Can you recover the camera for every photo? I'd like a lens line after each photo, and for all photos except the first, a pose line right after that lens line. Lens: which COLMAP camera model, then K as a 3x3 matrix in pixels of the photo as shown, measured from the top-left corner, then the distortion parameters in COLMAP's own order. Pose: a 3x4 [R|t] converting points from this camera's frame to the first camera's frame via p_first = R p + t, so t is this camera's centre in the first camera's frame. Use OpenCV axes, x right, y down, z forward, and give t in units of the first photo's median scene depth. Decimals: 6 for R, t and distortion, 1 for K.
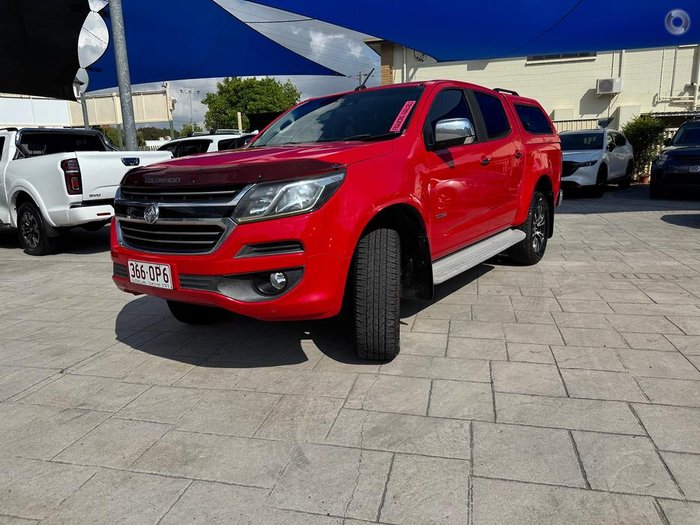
lens RADIAL K [[493.8, 0, 350.0], [0, 493.8, 262.5], [0, 0, 1]] dist [0.046538, -0.066960]
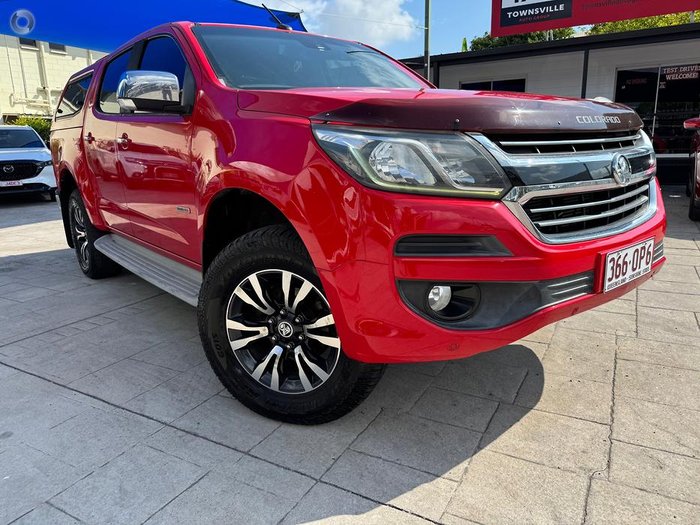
lens RADIAL K [[493.8, 0, 350.0], [0, 493.8, 262.5], [0, 0, 1]] dist [0.046538, -0.066960]
pose [[0.271023, -0.194392, 0.942740, -1.077924], [0.215417, 0.966804, 0.137425, -0.140798], [-0.938159, 0.165837, 0.303902, 1.109840]]
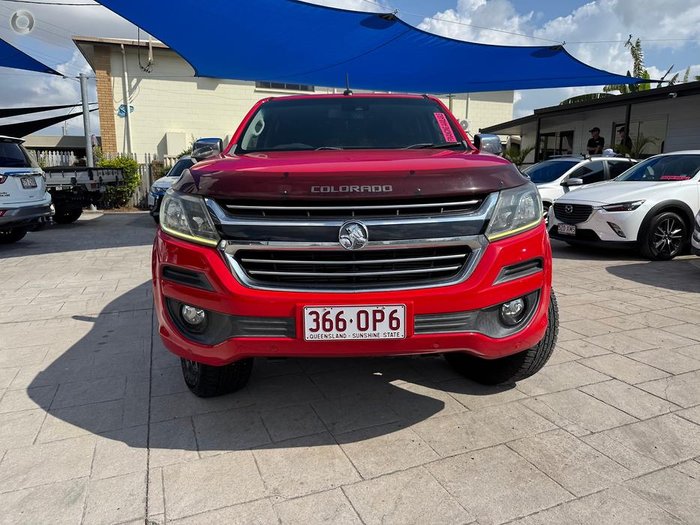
lens RADIAL K [[502.5, 0, 358.9], [0, 502.5, 246.9], [0, 0, 1]] dist [-0.001315, -0.003247]
pose [[0.806512, -0.053215, 0.588818, -0.780990], [0.097305, 0.994307, -0.043417, -0.048844], [-0.583156, 0.092311, 0.807098, 0.409708]]
